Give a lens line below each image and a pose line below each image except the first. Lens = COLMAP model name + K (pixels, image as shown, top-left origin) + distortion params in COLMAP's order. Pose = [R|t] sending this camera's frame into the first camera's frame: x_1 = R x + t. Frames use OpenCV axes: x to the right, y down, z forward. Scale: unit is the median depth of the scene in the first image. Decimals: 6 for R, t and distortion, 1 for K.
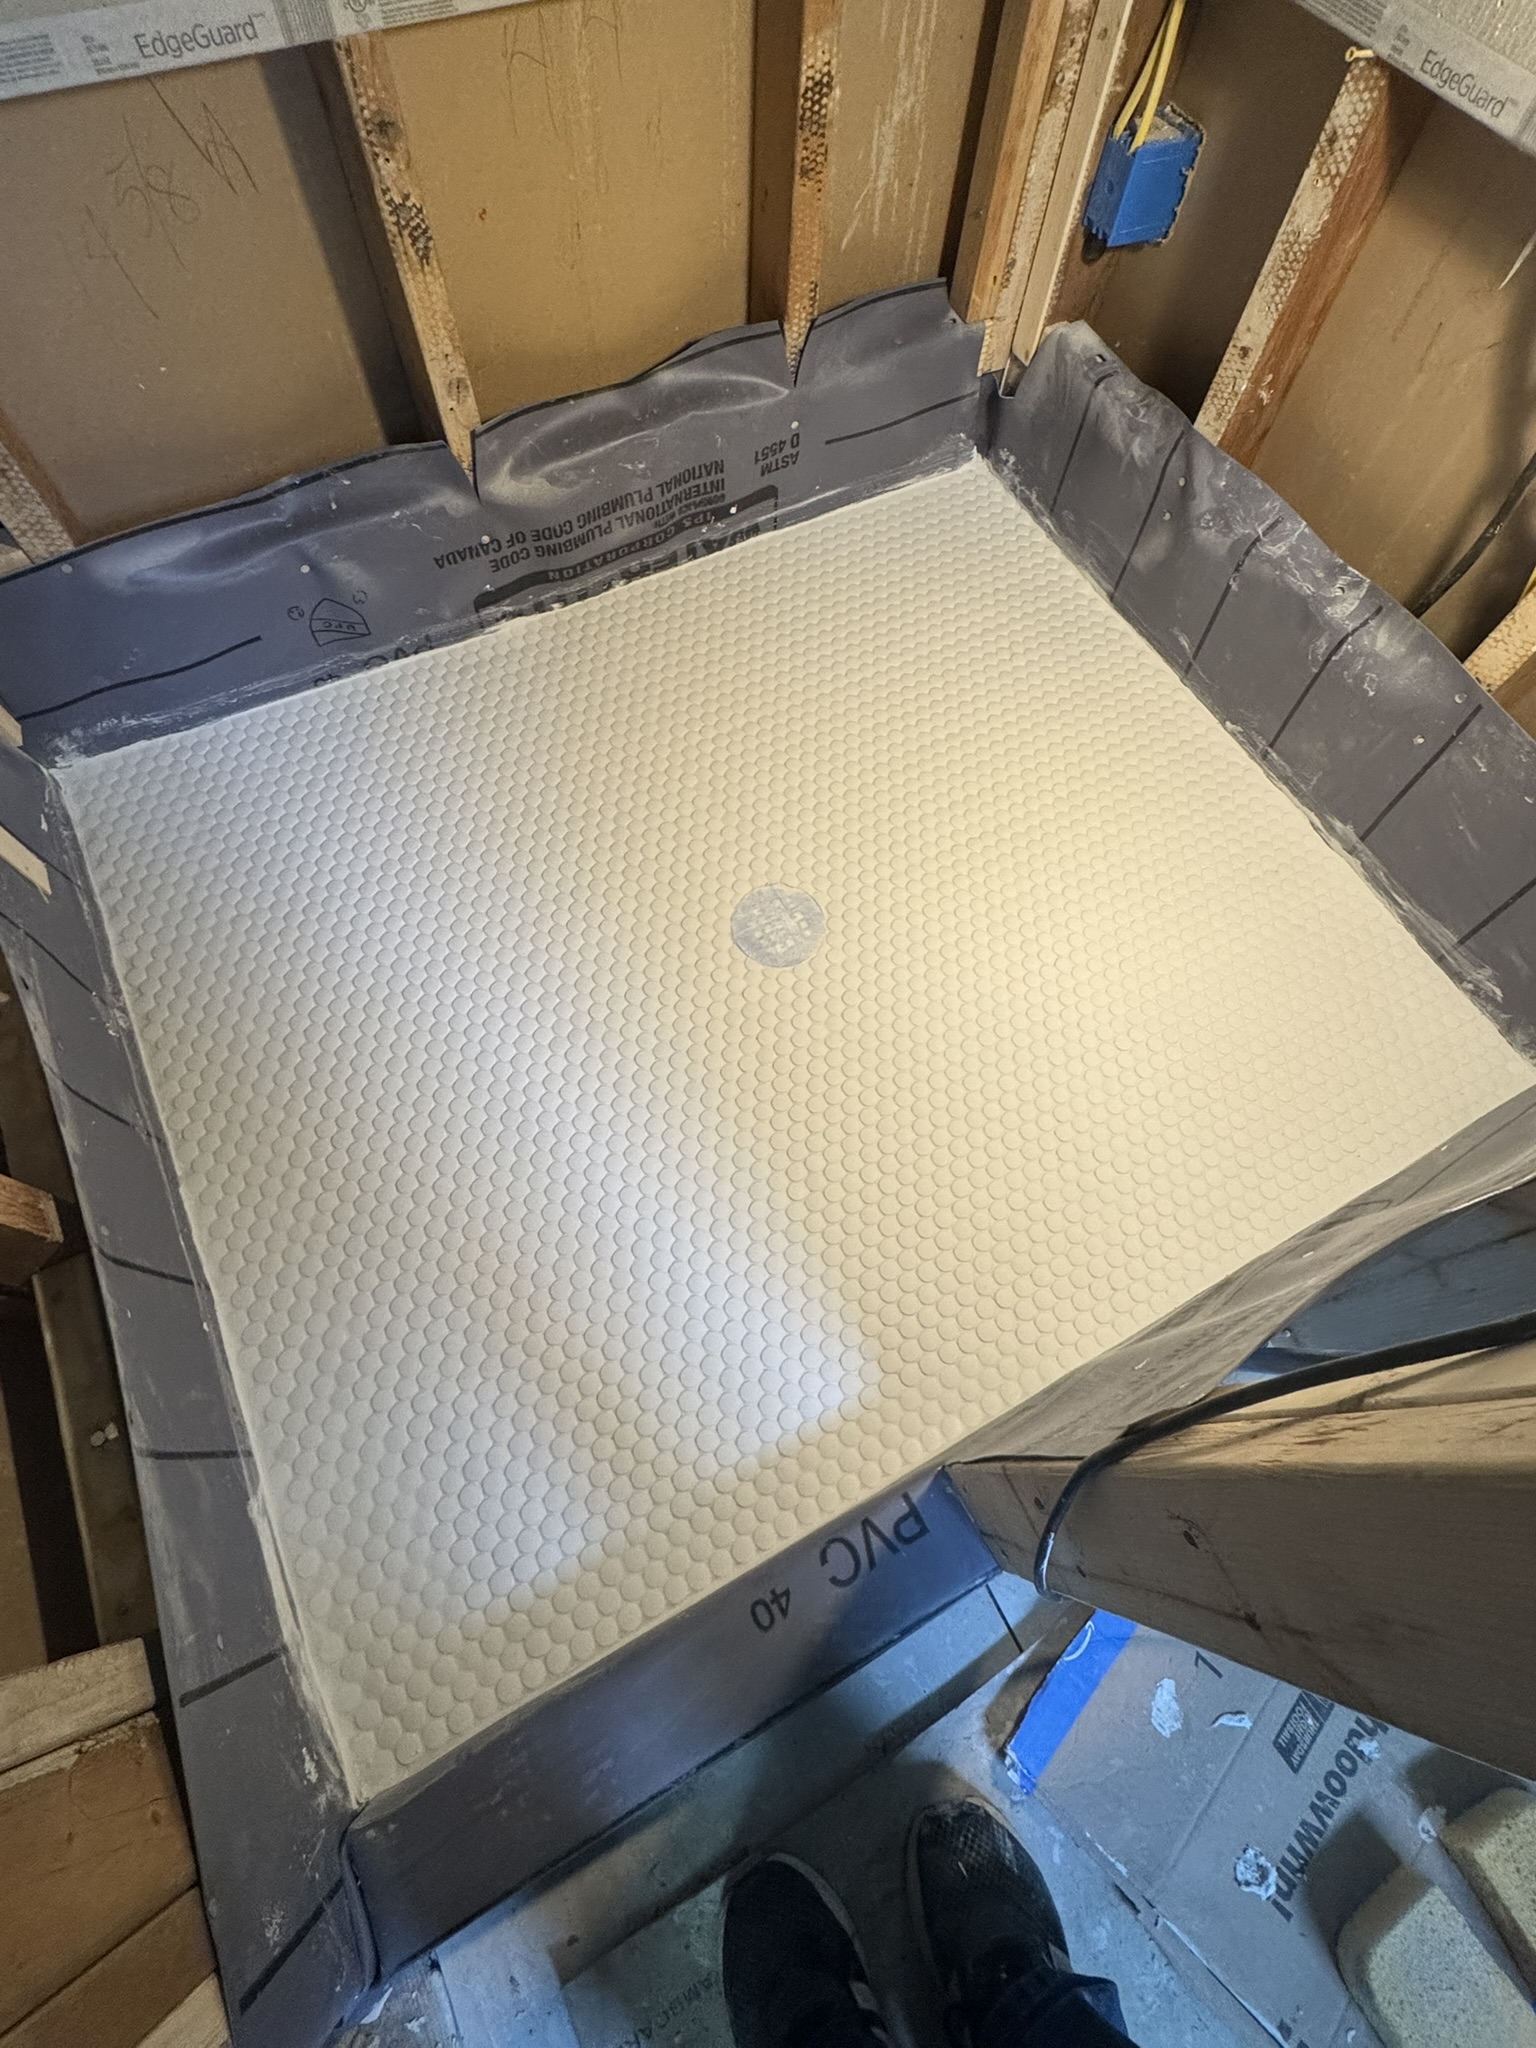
lens RADIAL K [[975.9, 0, 769.1], [0, 975.9, 1046.7], [0, 0, 1]] dist [-0.014512, 0.001703]
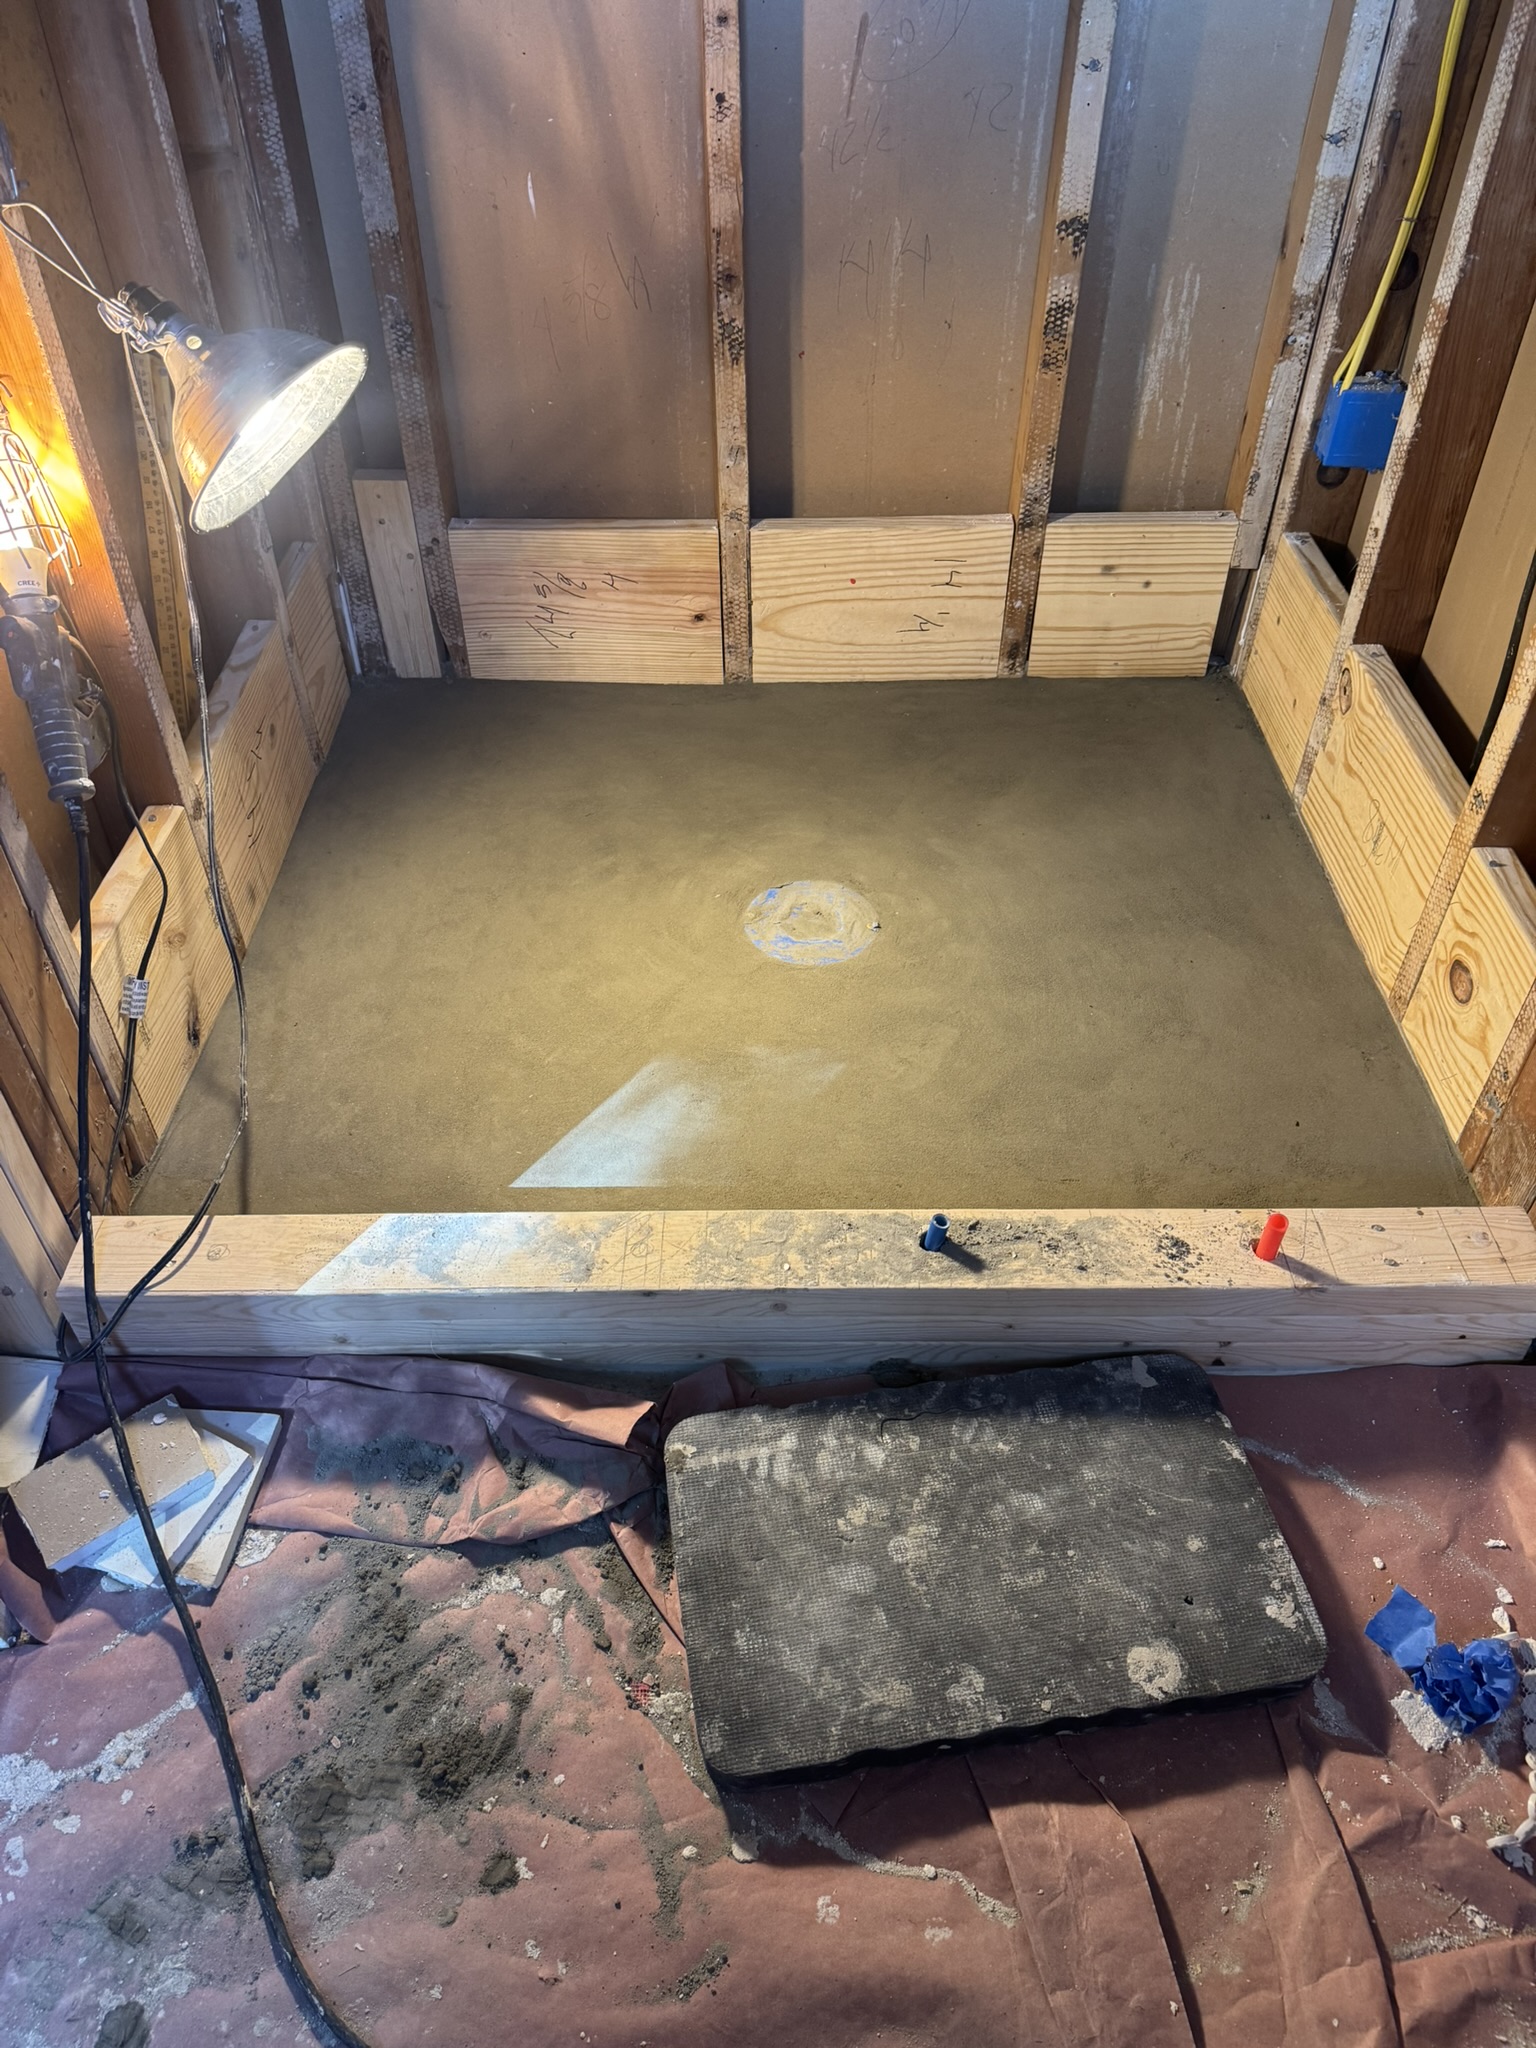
lens RADIAL K [[1453.9, 0, 753.0], [0, 1453.9, 1030.3], [0, 0, 1]] dist [0.035718, -0.049205]
pose [[0.876827, 0.294918, -0.379733, 0.632332], [-0.423036, 0.848560, -0.317785, 0.561814], [0.228505, 0.439284, 0.868801, -0.343994]]
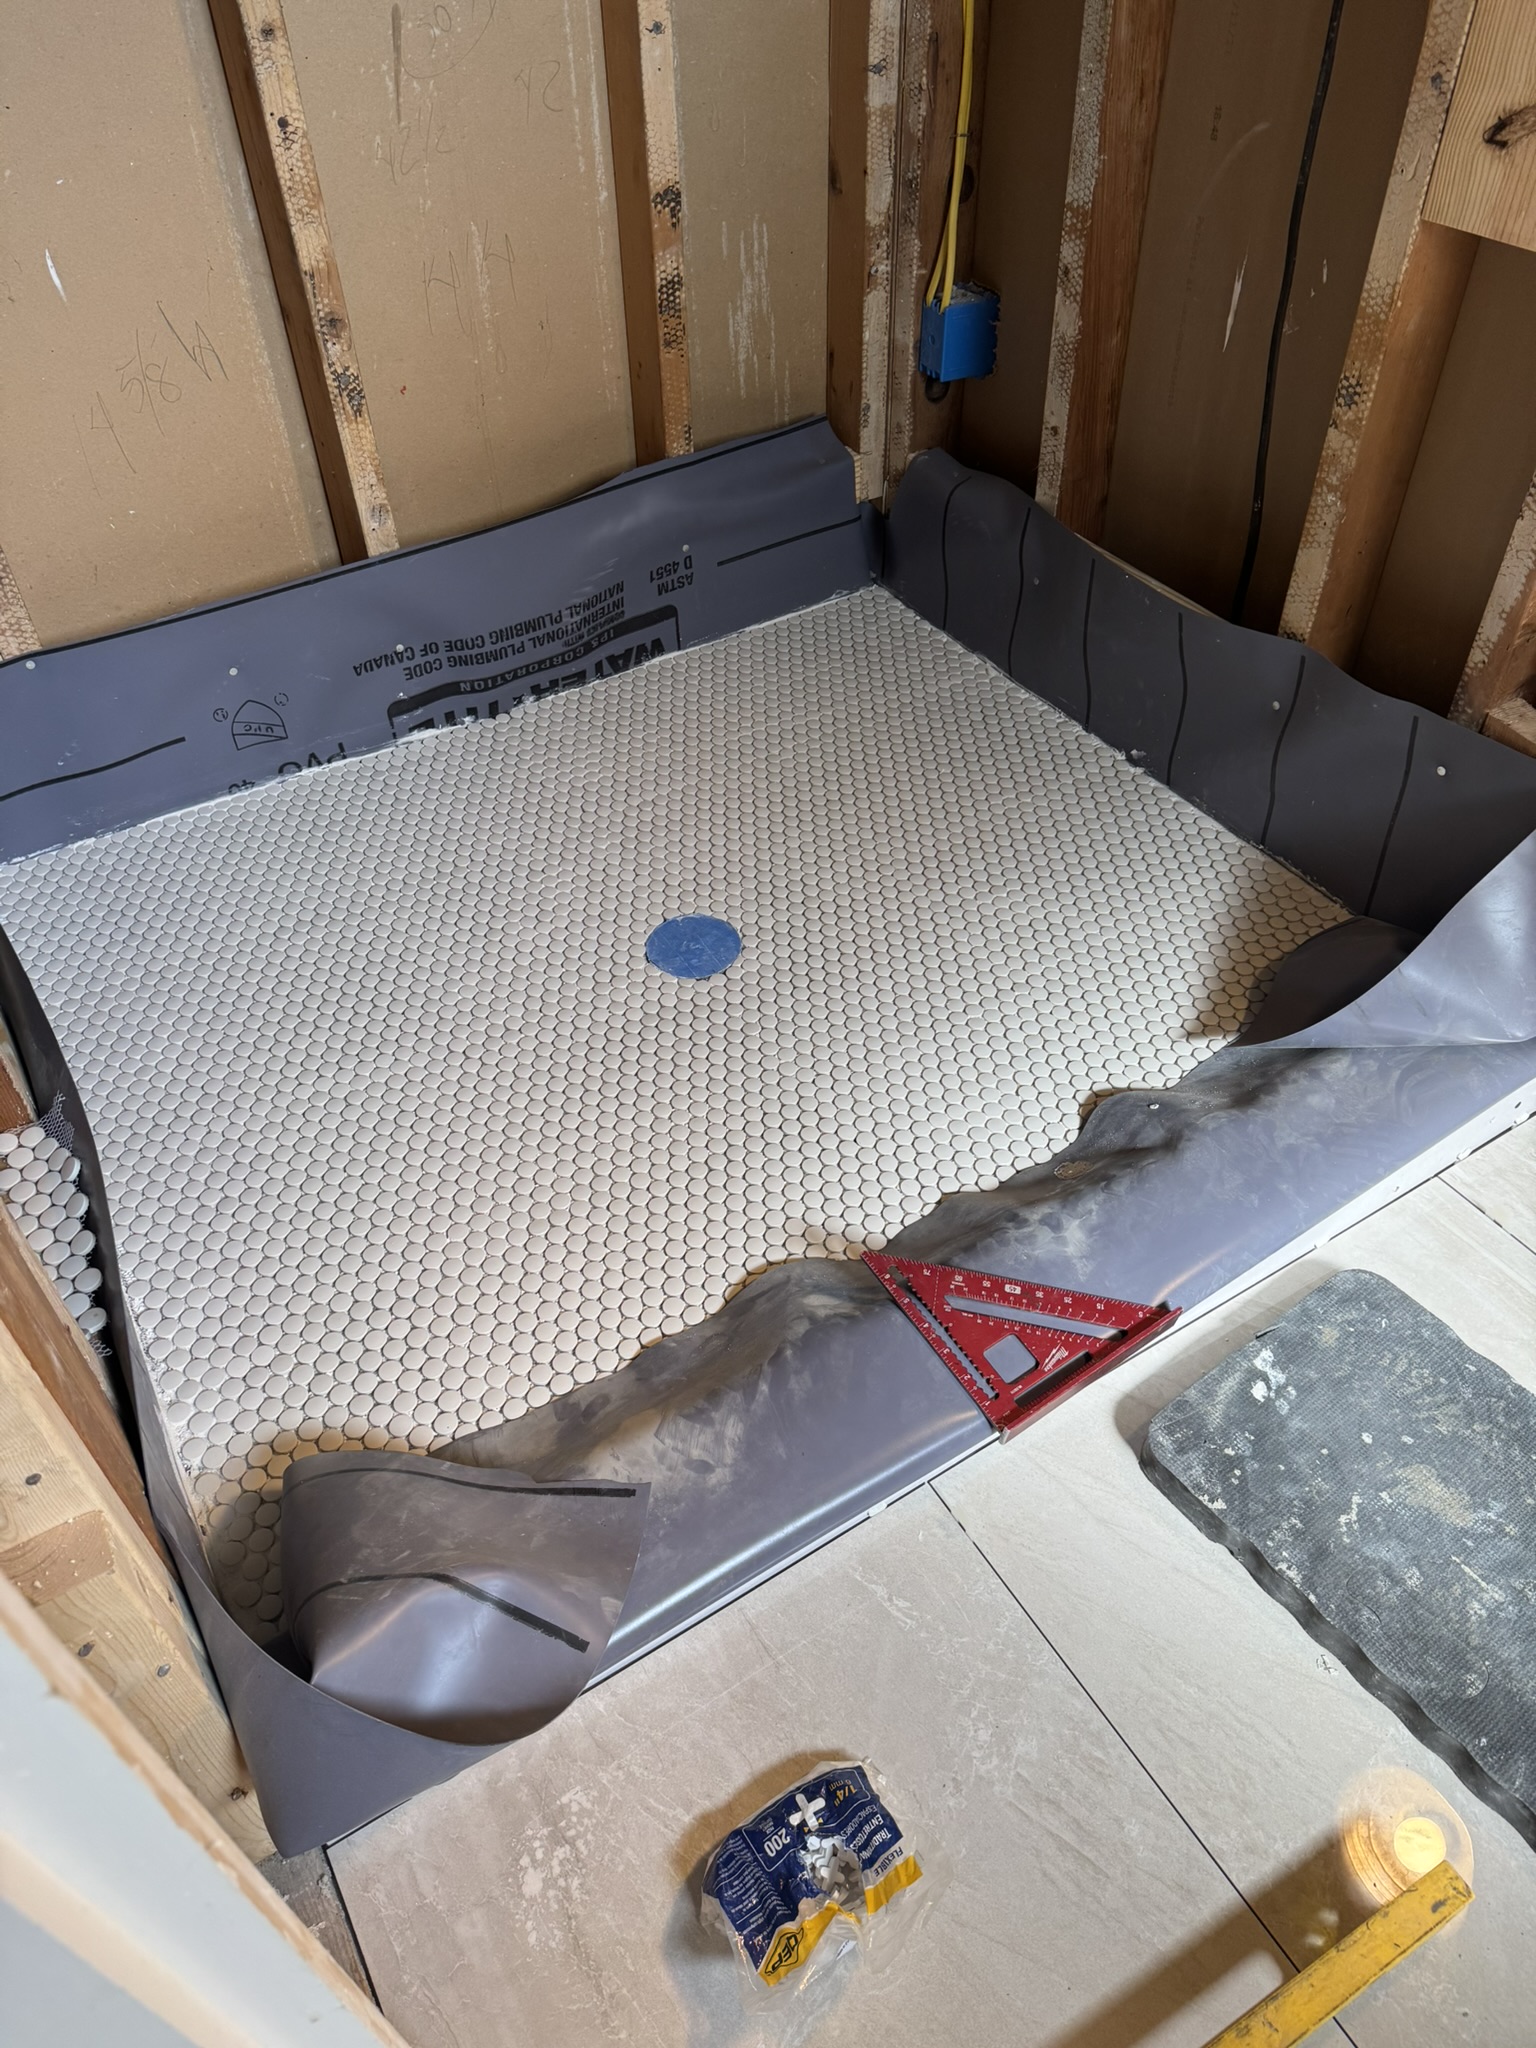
lens RADIAL K [[1453.9, 0, 761.4], [0, 1453.9, 1016.9], [0, 0, 1]] dist [0.035718, -0.049205]
pose [[0.996569, -0.082737, -0.001999, 0.080909], [0.075904, 0.923367, -0.376341, 0.535764], [0.032983, 0.374898, 0.926479, -0.355997]]
